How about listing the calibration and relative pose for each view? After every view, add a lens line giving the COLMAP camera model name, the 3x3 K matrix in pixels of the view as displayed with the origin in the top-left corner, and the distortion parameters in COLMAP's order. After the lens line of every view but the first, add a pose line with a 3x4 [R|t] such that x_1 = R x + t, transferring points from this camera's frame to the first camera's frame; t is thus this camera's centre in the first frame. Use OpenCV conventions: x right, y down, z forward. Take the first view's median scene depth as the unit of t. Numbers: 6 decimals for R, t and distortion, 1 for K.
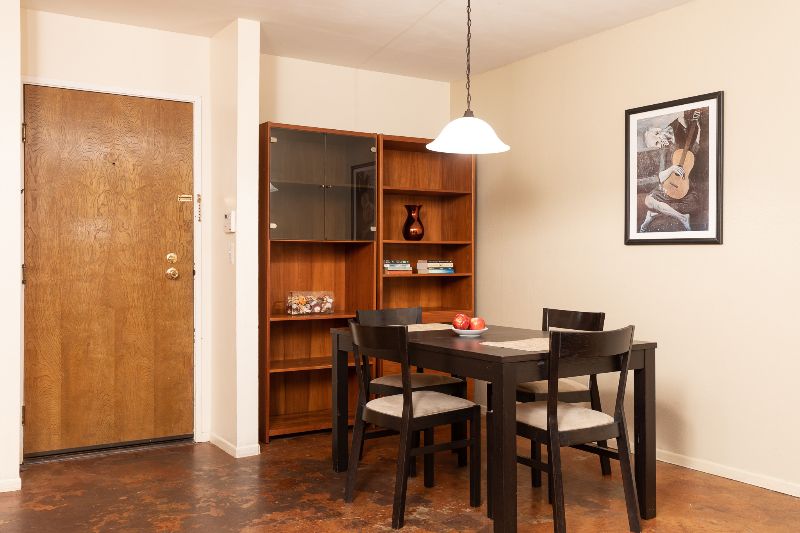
lens RADIAL K [[765.3, 0, 399.3], [0, 765.3, 263.1], [0, 0, 1]] dist [-0.012216, 0.000000]
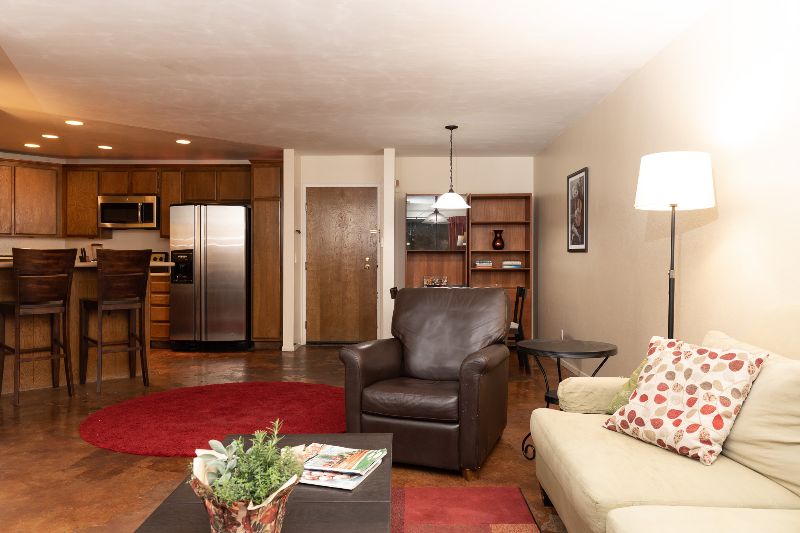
lens RADIAL K [[582.2, 0, 399.8], [0, 582.2, 265.8], [0, 0, 1]] dist [0.012885, 0.003526]
pose [[0.832653, 0.006768, -0.553754, 0.746453], [-0.001012, 0.999942, 0.010700, -0.007278], [0.553794, -0.008349, 0.832612, -0.351017]]
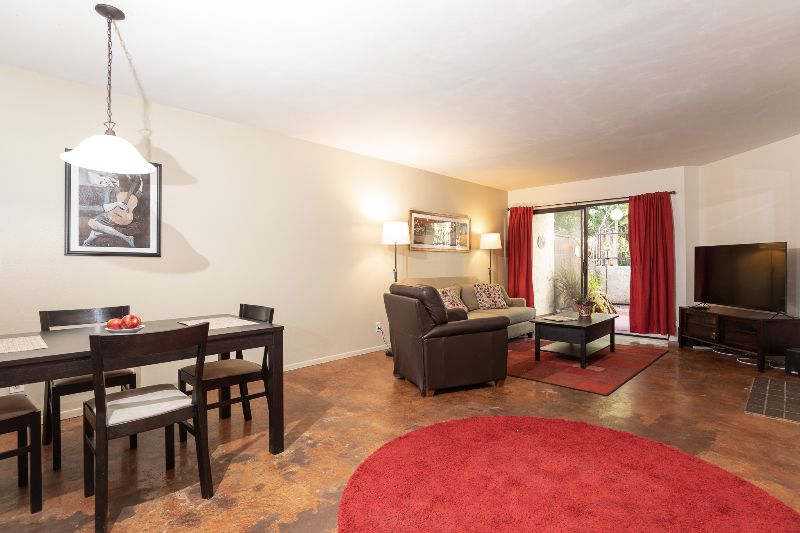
lens RADIAL K [[417.7, 0, 399.7], [0, 417.7, 266.4], [0, 0, 1]] dist [-0.006926, -0.000782]
pose [[-0.232237, 0.002671, 0.972655, -0.520308], [0.012157, 0.999926, 0.000157, 0.001447], [-0.972583, 0.011861, -0.232253, 0.646757]]
